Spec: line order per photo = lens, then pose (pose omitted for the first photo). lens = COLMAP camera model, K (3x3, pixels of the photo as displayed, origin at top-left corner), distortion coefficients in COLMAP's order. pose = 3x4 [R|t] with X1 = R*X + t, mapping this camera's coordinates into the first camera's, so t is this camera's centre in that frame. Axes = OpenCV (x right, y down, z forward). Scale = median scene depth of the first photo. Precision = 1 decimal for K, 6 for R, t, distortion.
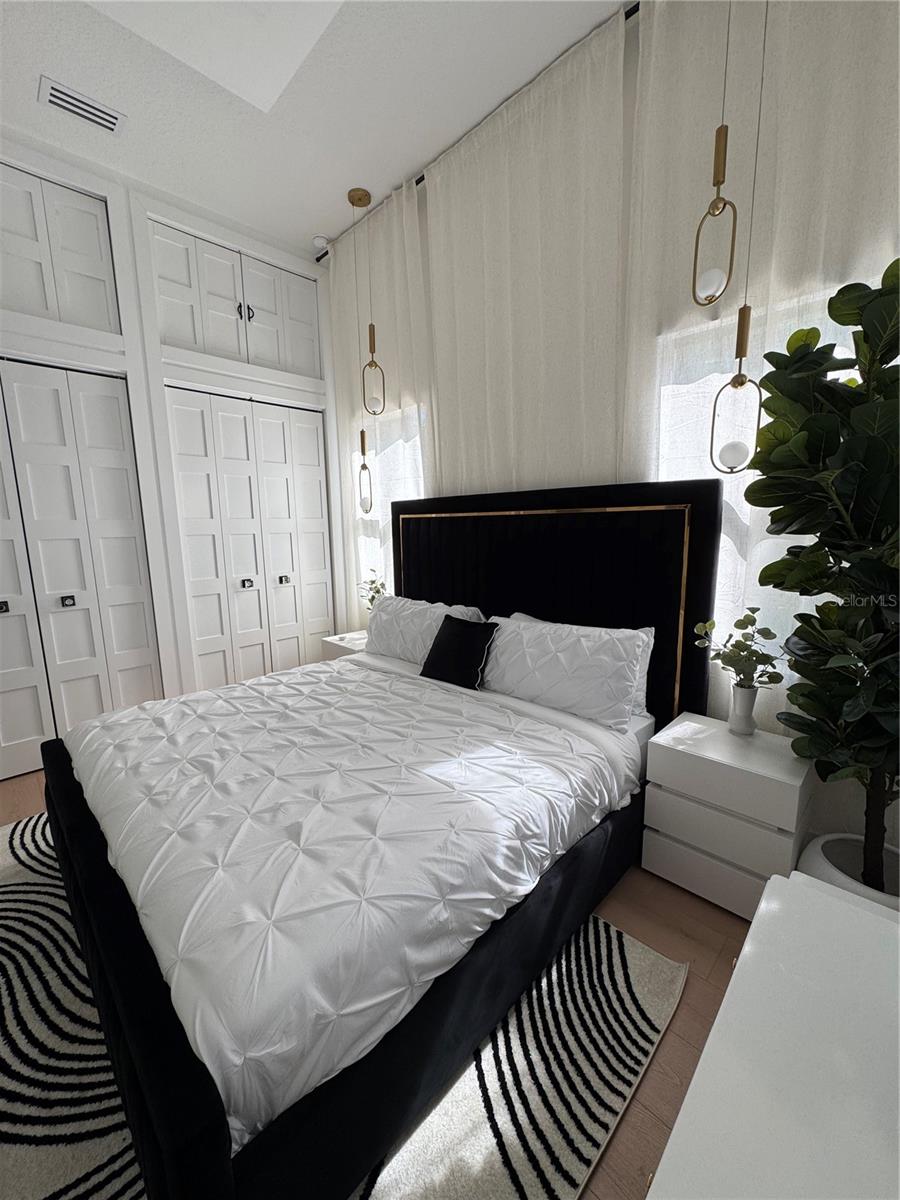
lens RADIAL K [[476.8, 0, 450.0], [0, 476.8, 600.0], [0, 0, 1]] dist [-0.001137, 0.000069]
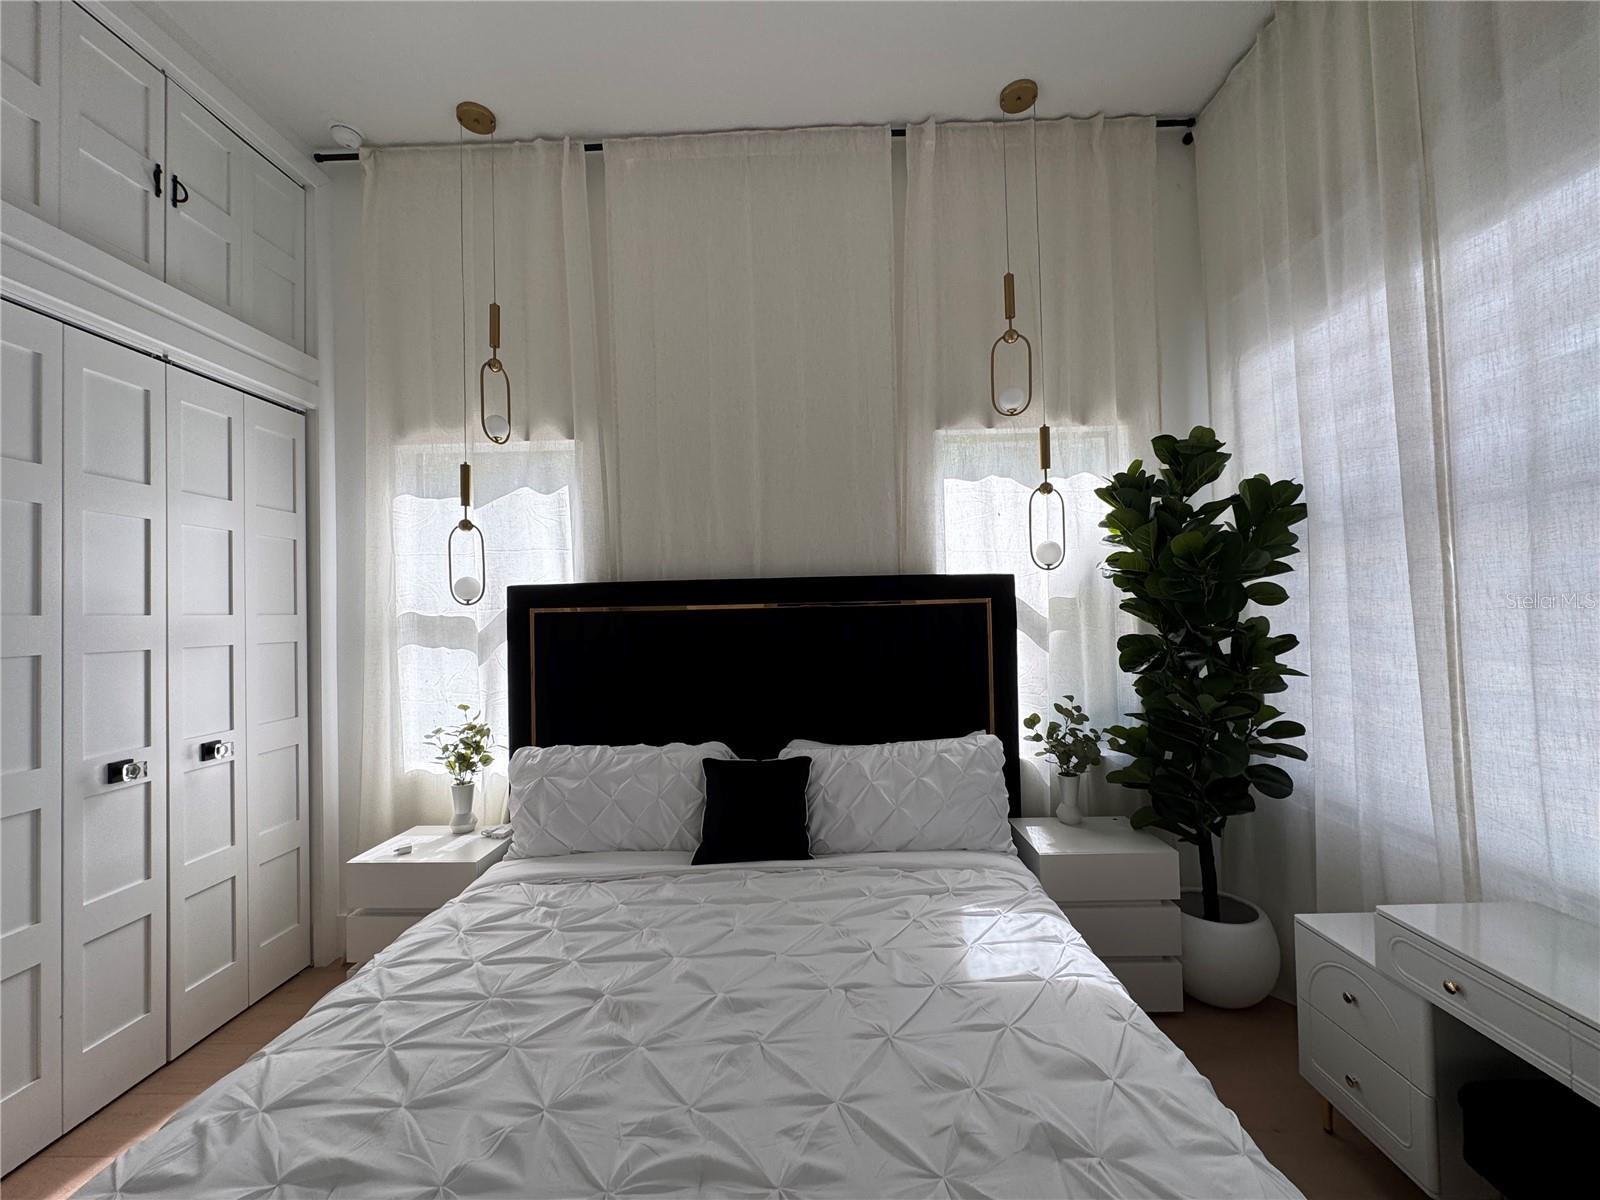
lens RADIAL K [[635.8, 0, 795.2], [0, 635.8, 598.0], [0, 0, 1]] dist [-0.001137, 0.000069]
pose [[0.721507, 0.014284, 0.692260, -0.541406], [0.120250, 0.982009, -0.145593, -0.044718], [-0.681885, 0.188291, 0.706809, 0.268399]]
